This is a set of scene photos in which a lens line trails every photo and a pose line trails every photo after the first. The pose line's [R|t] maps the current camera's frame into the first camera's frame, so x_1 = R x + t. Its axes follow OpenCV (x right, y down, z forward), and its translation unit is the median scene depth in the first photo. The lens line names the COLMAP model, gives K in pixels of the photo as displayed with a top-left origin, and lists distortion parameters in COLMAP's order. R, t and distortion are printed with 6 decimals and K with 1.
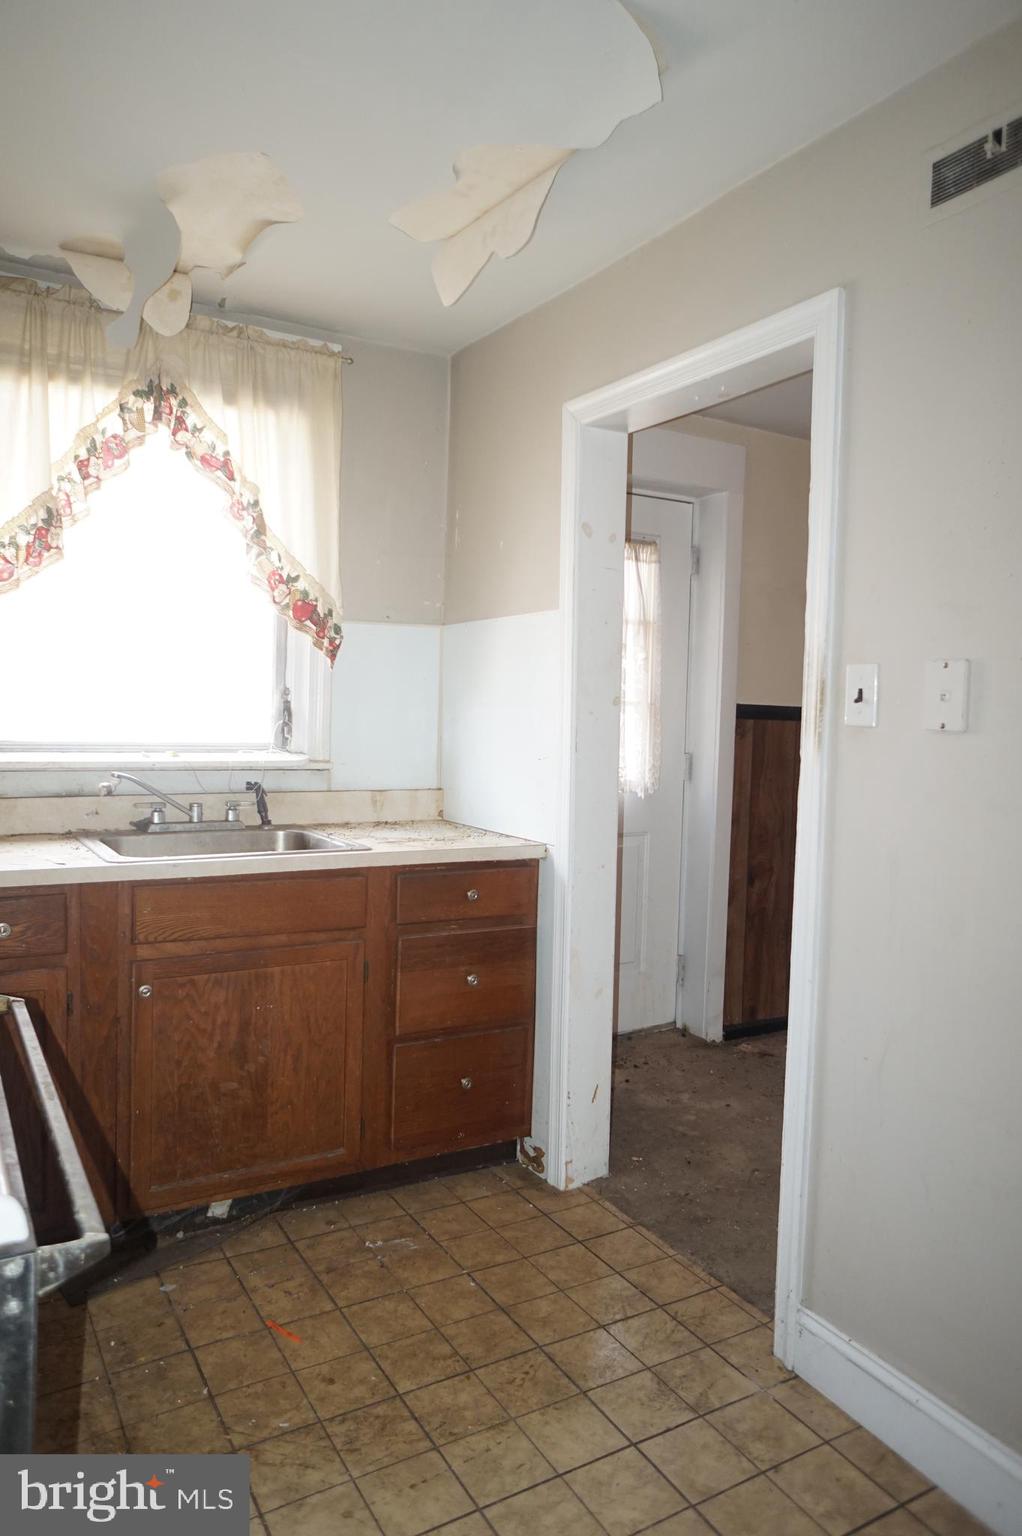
lens RADIAL K [[1020.2, 0, 511.8], [0, 1020.2, 760.9], [0, 0, 1]] dist [-0.074337, 0.093187]
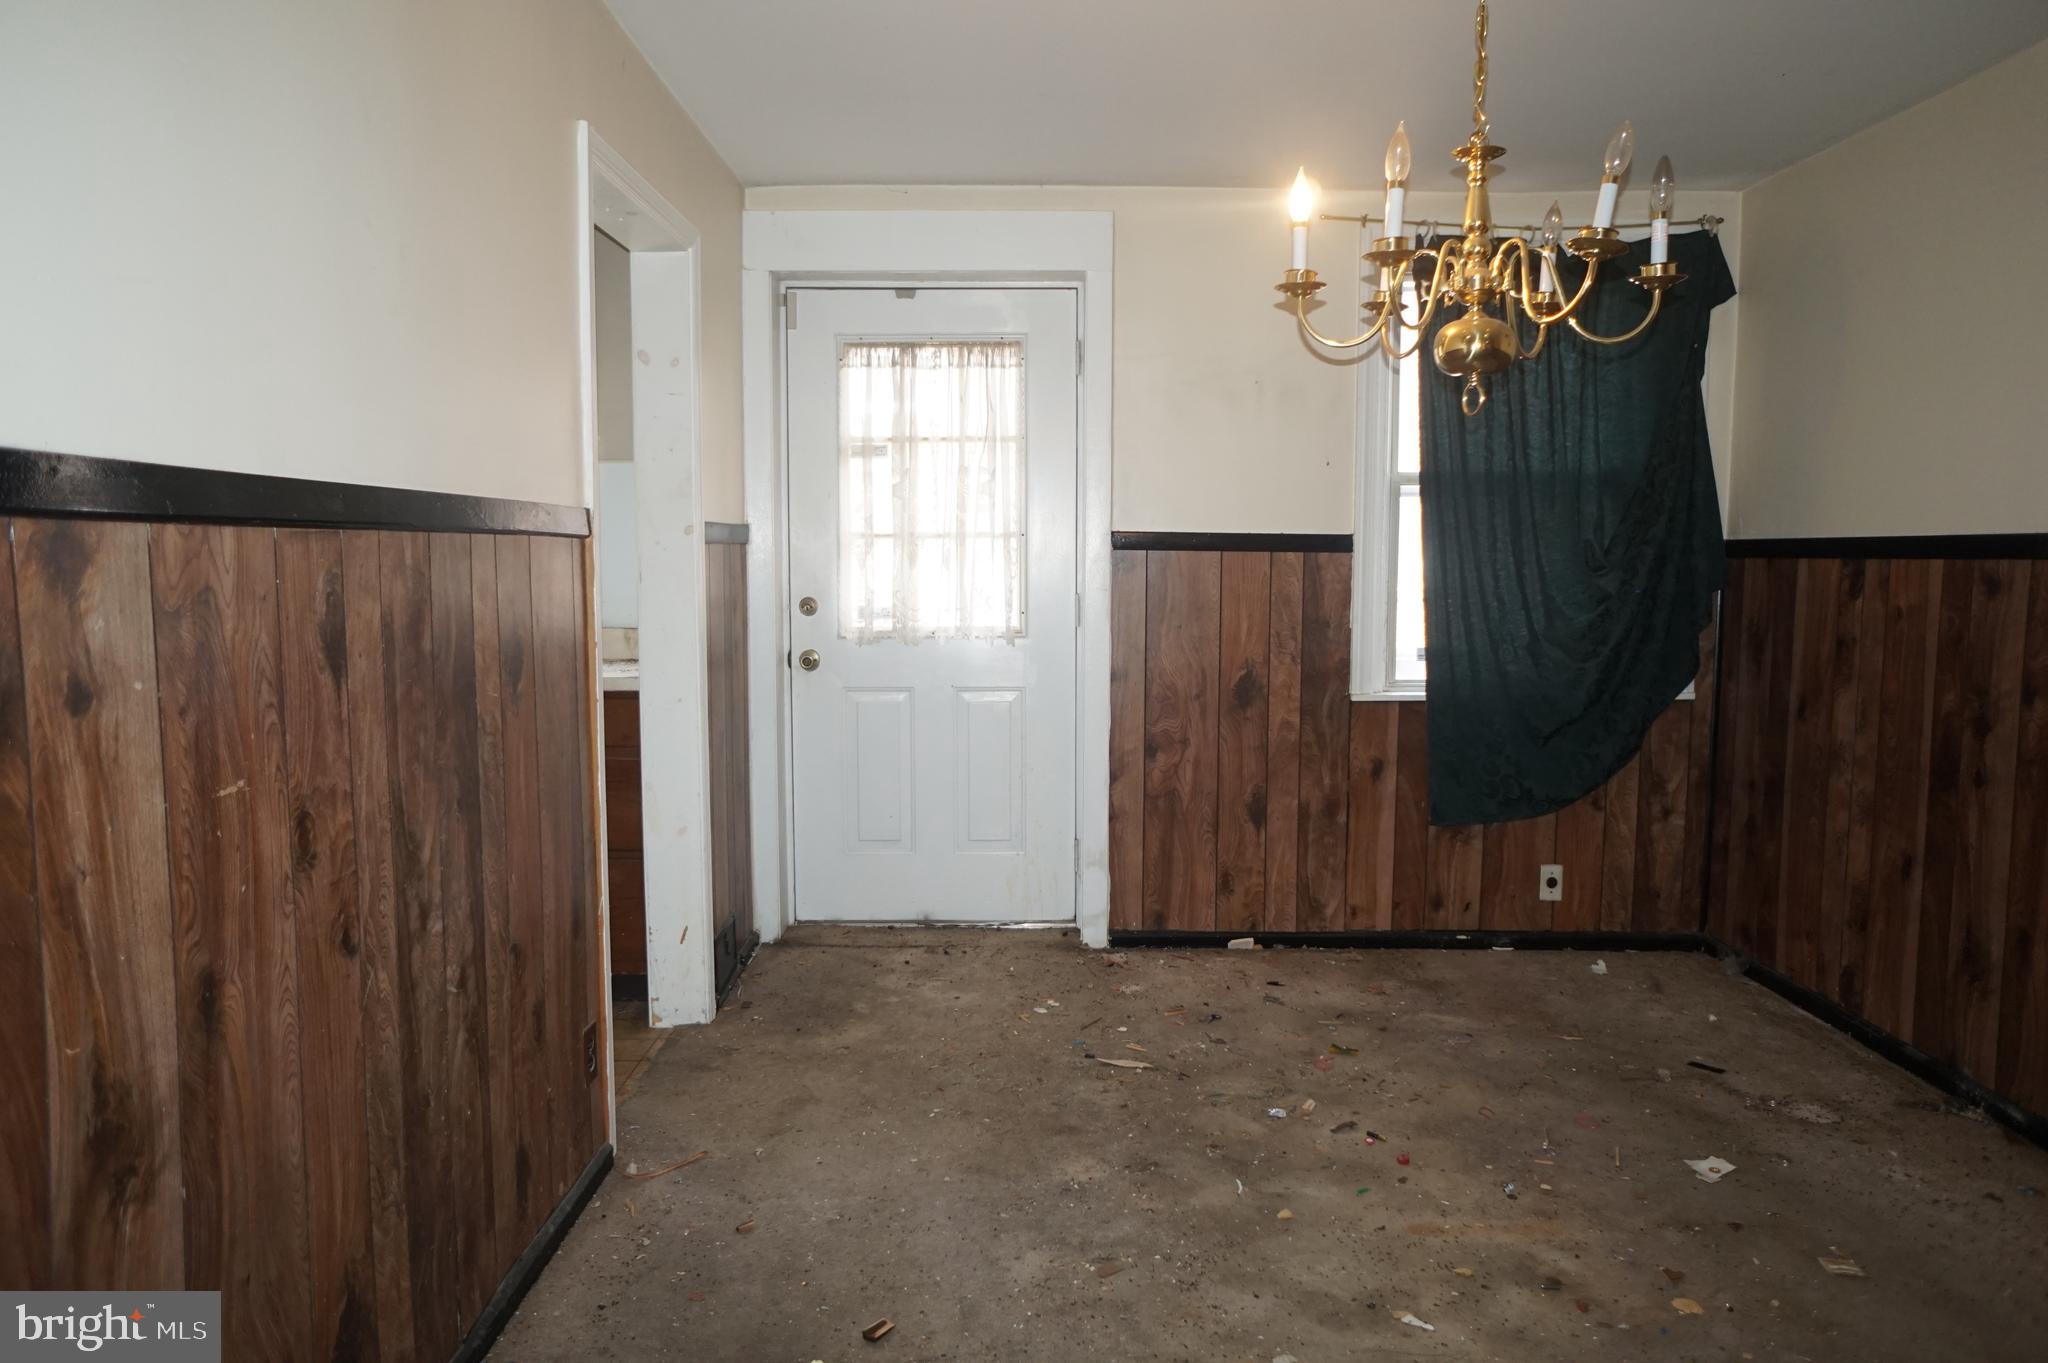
lens RADIAL K [[1360.3, 0, 1031.3], [0, 1360.3, 659.4], [0, 0, 1]] dist [-0.074337, 0.093187]
pose [[0.868265, 0.015968, -0.495843, 0.694298], [-0.007408, 0.999788, 0.019224, 0.025122], [0.496045, -0.013019, 0.868199, 0.028456]]
